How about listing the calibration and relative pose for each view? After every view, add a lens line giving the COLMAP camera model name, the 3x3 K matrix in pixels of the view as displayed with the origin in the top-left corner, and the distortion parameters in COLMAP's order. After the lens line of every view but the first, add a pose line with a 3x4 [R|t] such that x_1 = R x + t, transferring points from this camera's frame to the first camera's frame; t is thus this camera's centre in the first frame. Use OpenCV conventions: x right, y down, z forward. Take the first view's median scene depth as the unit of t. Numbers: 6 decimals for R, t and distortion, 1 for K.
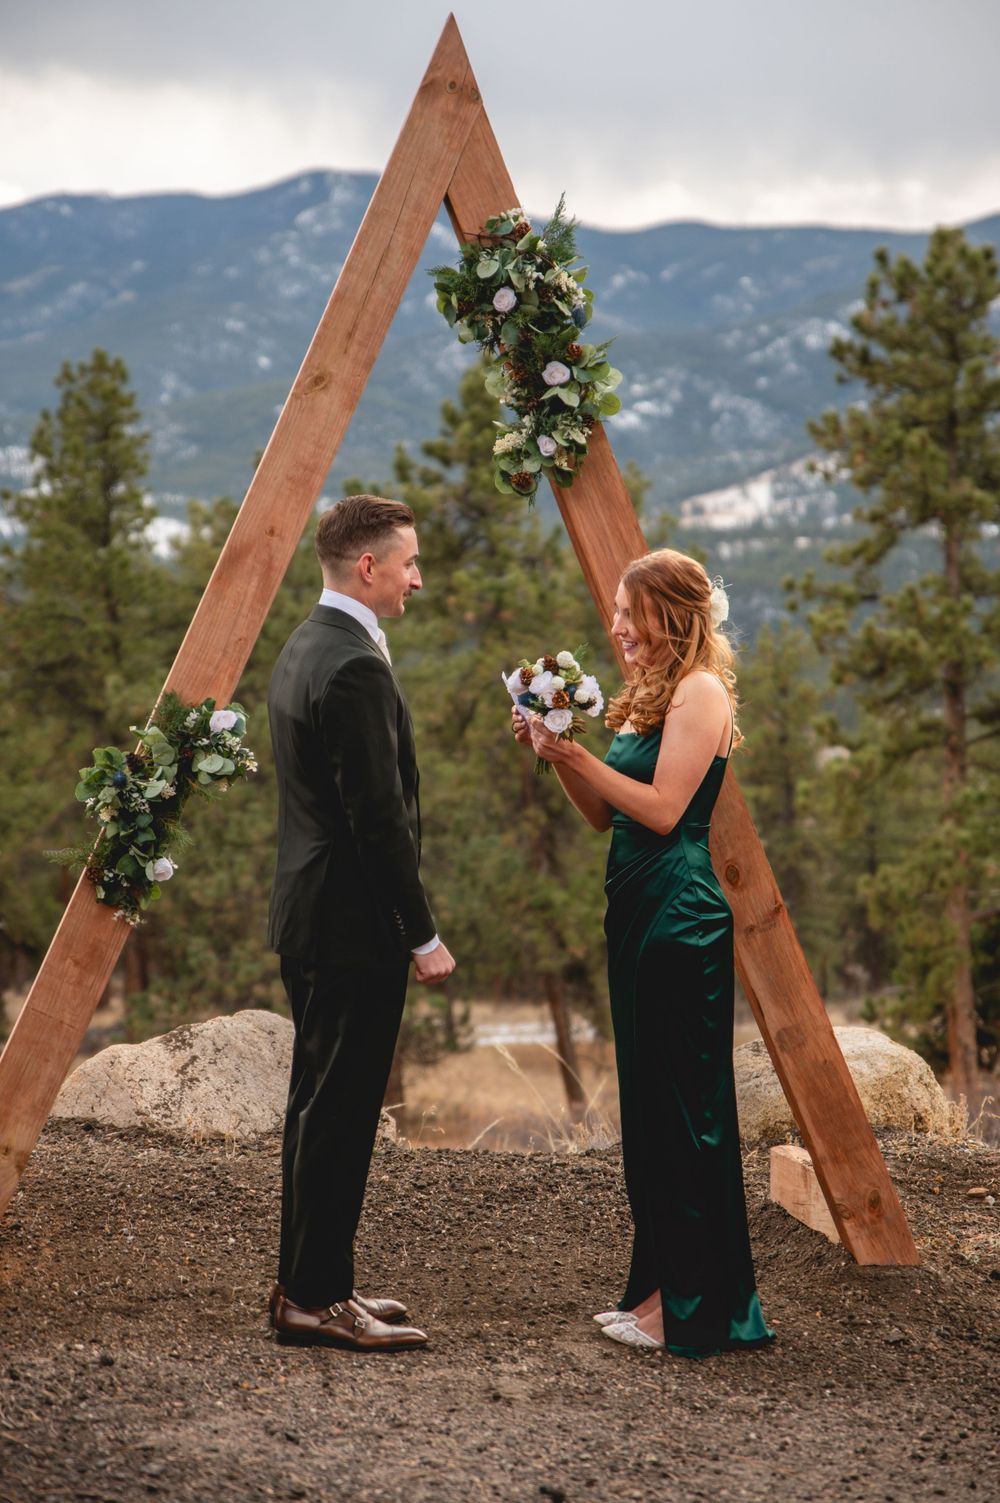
lens RADIAL K [[2829.4, 0, 516.1], [0, 2829.4, 752.6], [0, 0, 1]] dist [0.217413, 0.105860]
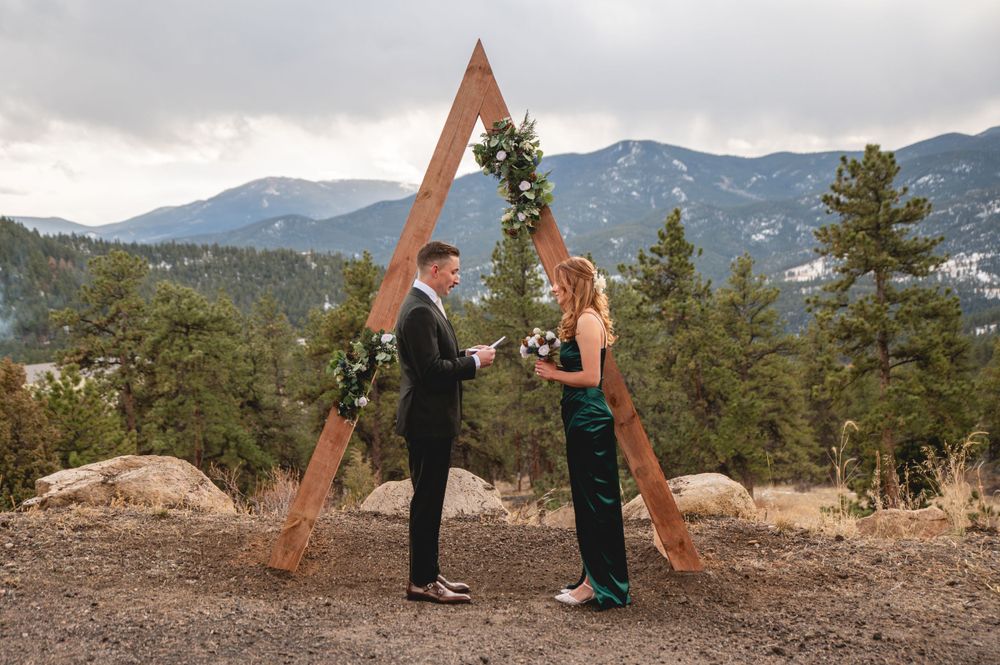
lens RADIAL K [[1181.9, 0, 494.9], [0, 1181.9, 357.2], [0, 0, 1]] dist [0.029218, 0.018221]
pose [[0.984214, -0.025784, -0.175092, 0.148671], [0.022309, 0.999514, -0.021786, 0.026331], [0.175568, 0.017536, 0.984311, 0.041534]]
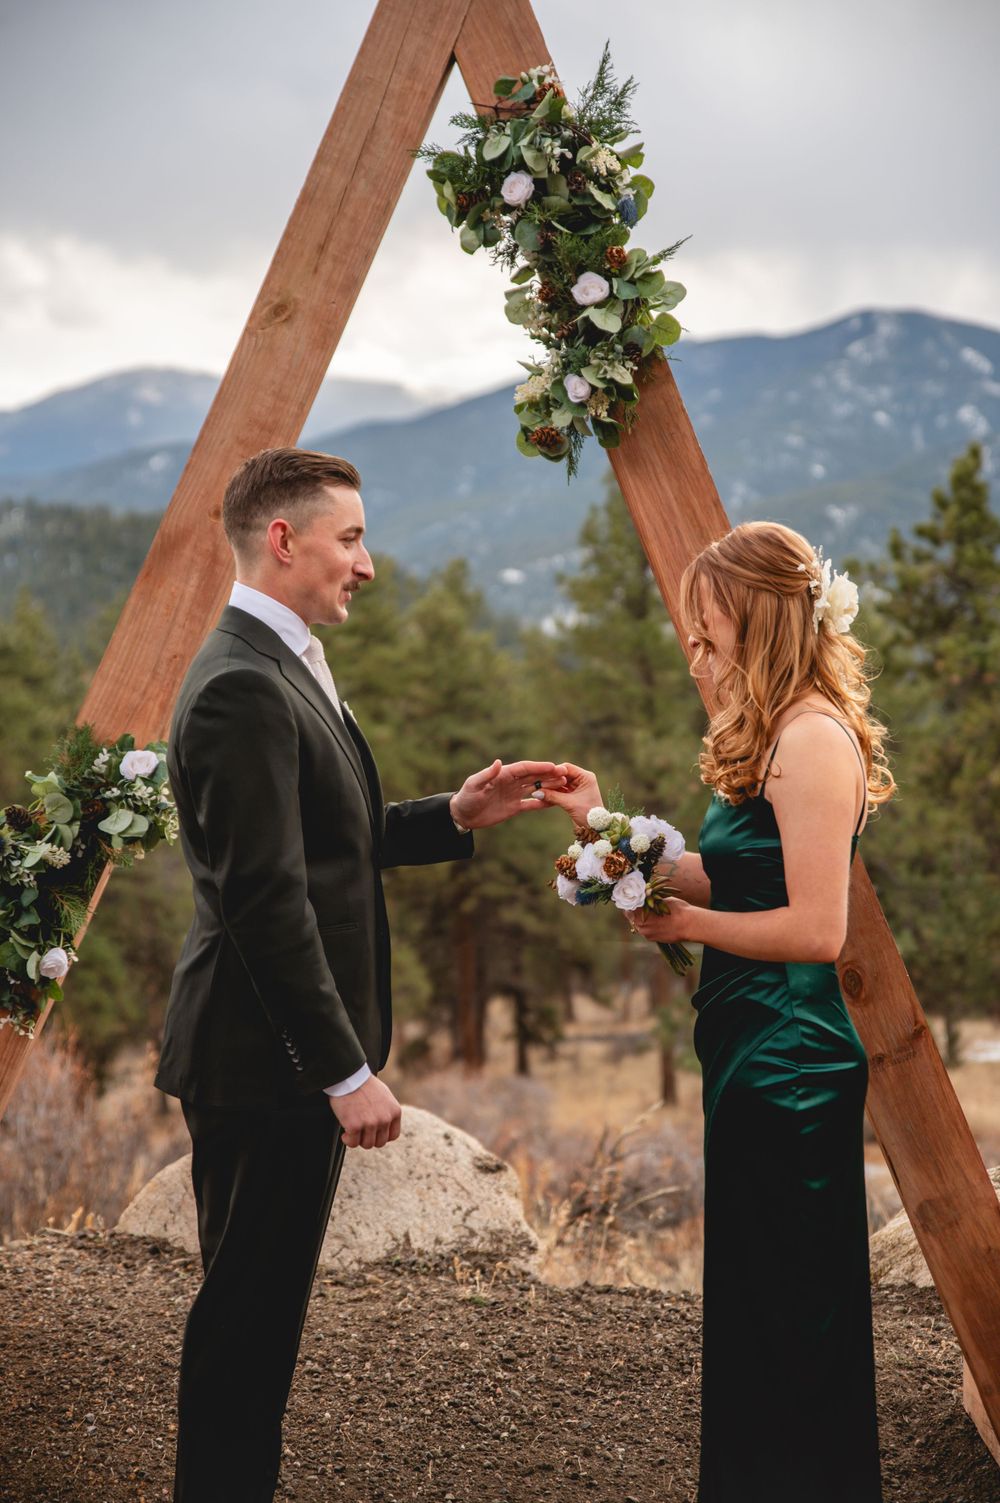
lens RADIAL K [[2414.7, 0, 500.0], [0, 2414.7, 751.5], [0, 0, 1]] dist [0.154340, 0.147342]
pose [[0.977878, 0.004296, -0.209132, 0.115904], [-0.008340, 0.999795, -0.018459, -0.003438], [0.209010, 0.019795, 0.977713, 0.372061]]
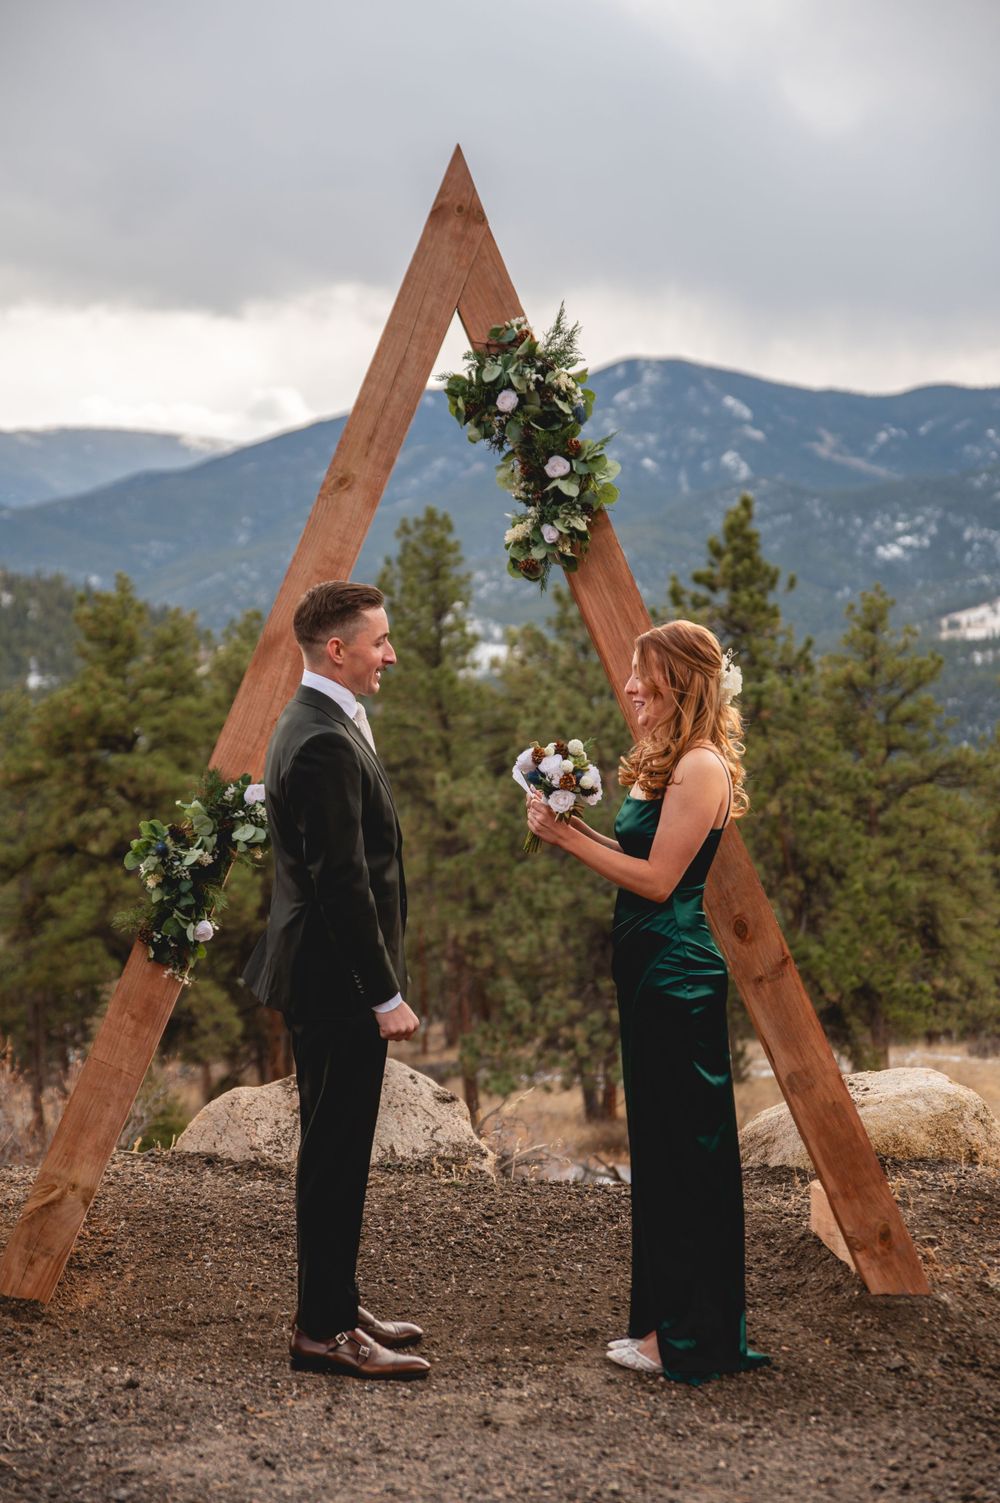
lens RADIAL K [[2347.3, 0, 497.0], [0, 2347.3, 793.5], [0, 0, 1]] dist [0.126181, 0.055578]
pose [[0.992040, -0.020571, -0.124230, 0.095200], [0.018461, 0.999666, -0.018111, 0.006312], [0.124561, 0.015674, 0.992088, 0.105185]]
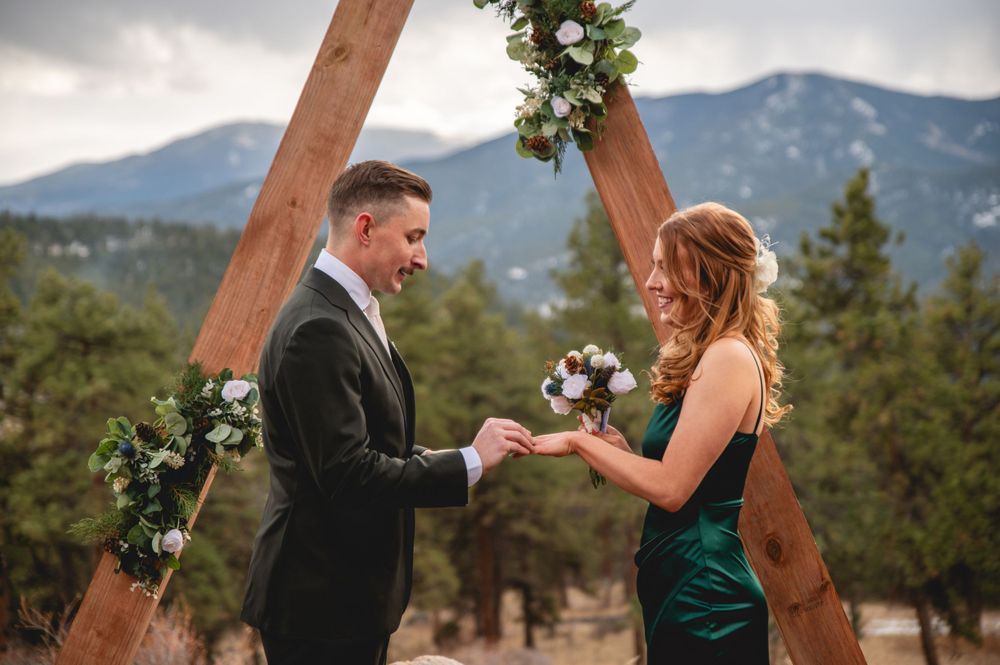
lens RADIAL K [[1814.6, 0, 504.1], [0, 1814.6, 341.2], [0, 0, 1]] dist [0.211961, -0.124975]
pose [[0.977205, -0.013320, -0.211881, 0.117548], [0.002140, 0.998597, -0.052905, 0.005212], [0.212288, 0.051246, 0.975862, 0.369855]]
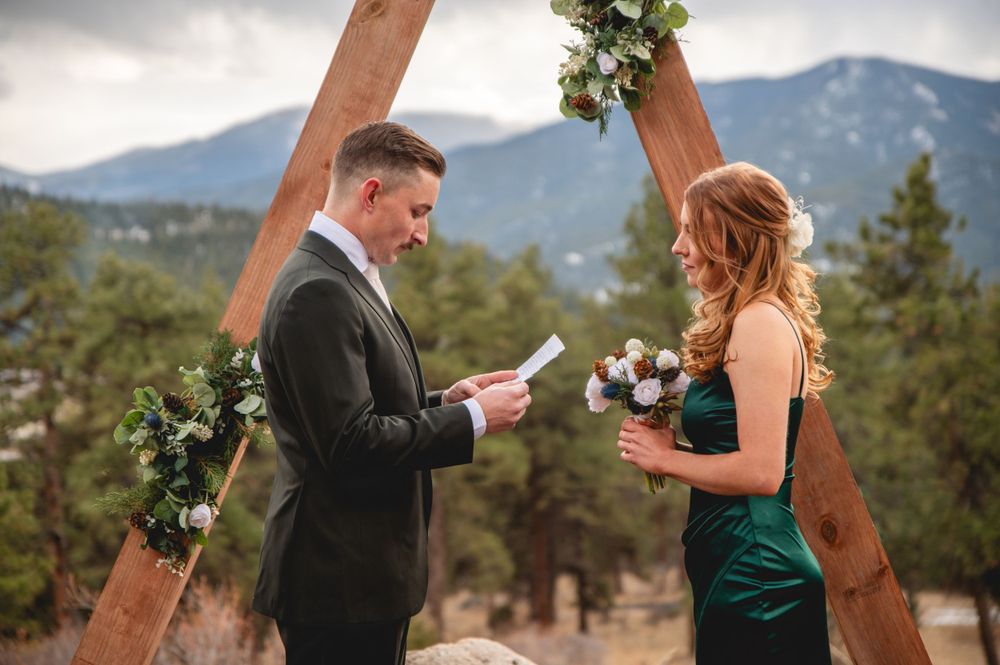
lens RADIAL K [[1814.6, 0, 504.1], [0, 1814.6, 341.2], [0, 0, 1]] dist [0.211961, -0.124975]
pose [[0.970301, -0.006259, -0.241819, 0.115993], [-0.004717, 0.998985, -0.044786, 0.008890], [0.241854, 0.044597, 0.969287, 0.397834]]
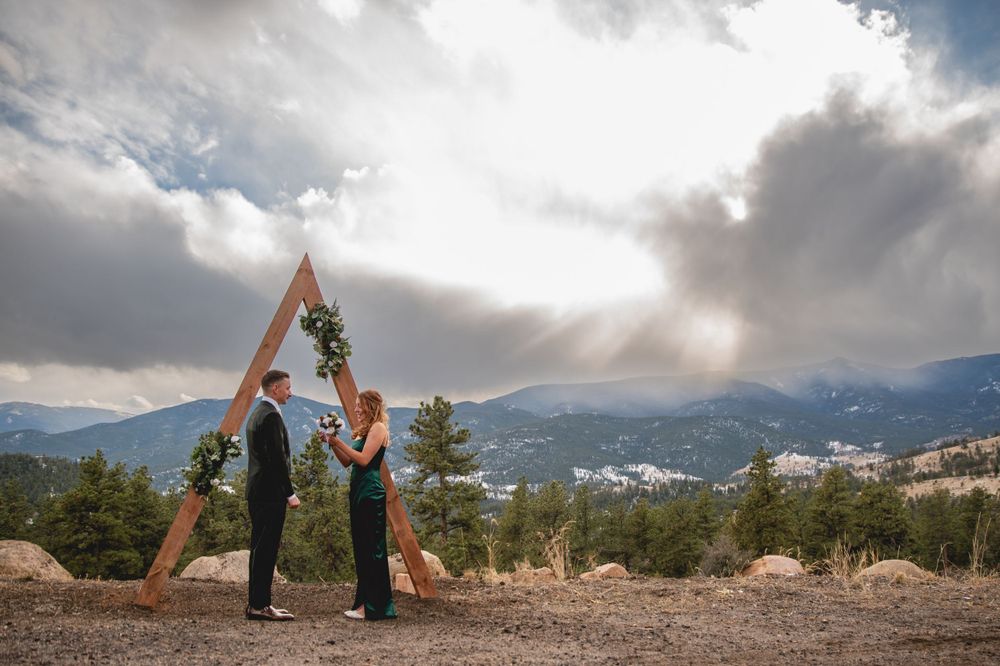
lens RADIAL K [[748.1, 0, 501.3], [0, 748.1, 385.5], [0, 0, 1]] dist [-0.126725, 0.106605]
pose [[0.973431, 0.009988, 0.228764, 0.005628], [0.037202, 0.978877, -0.201036, 0.109893], [-0.225940, 0.204206, 0.952497, 0.059957]]
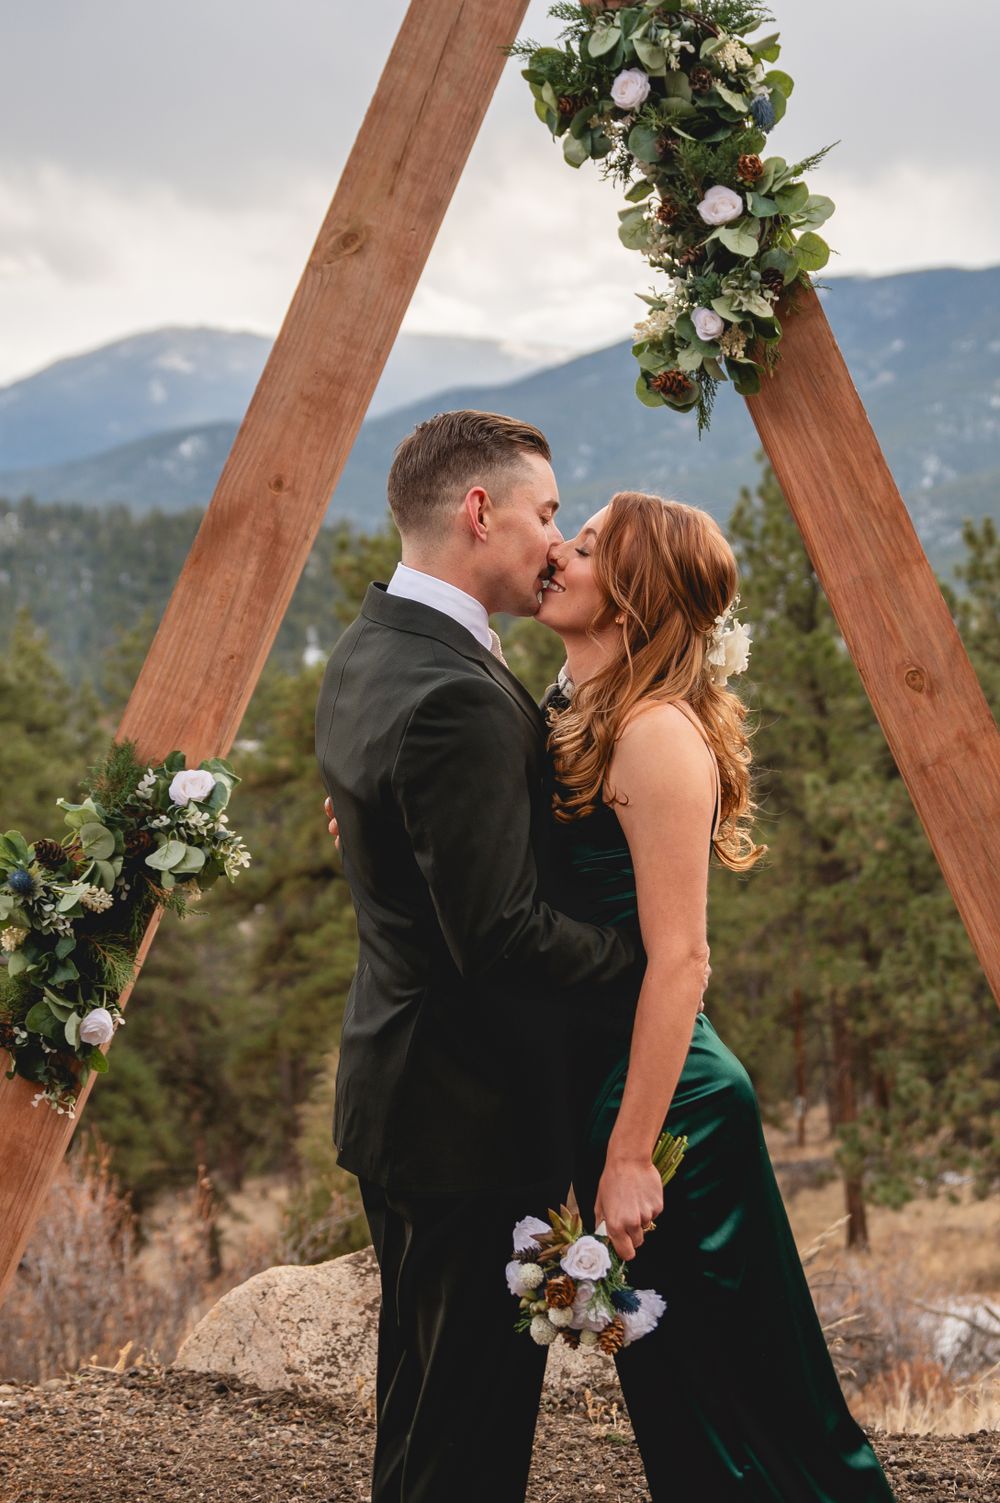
lens RADIAL K [[3092.3, 0, 642.8], [0, 3092.3, 796.1], [0, 0, 1]] dist [-0.011622, 0.306495]
pose [[0.978377, -0.018446, -0.206004, 0.125377], [0.014328, 0.999667, -0.021464, 0.006386], [0.206332, 0.018048, 0.978316, 0.335323]]
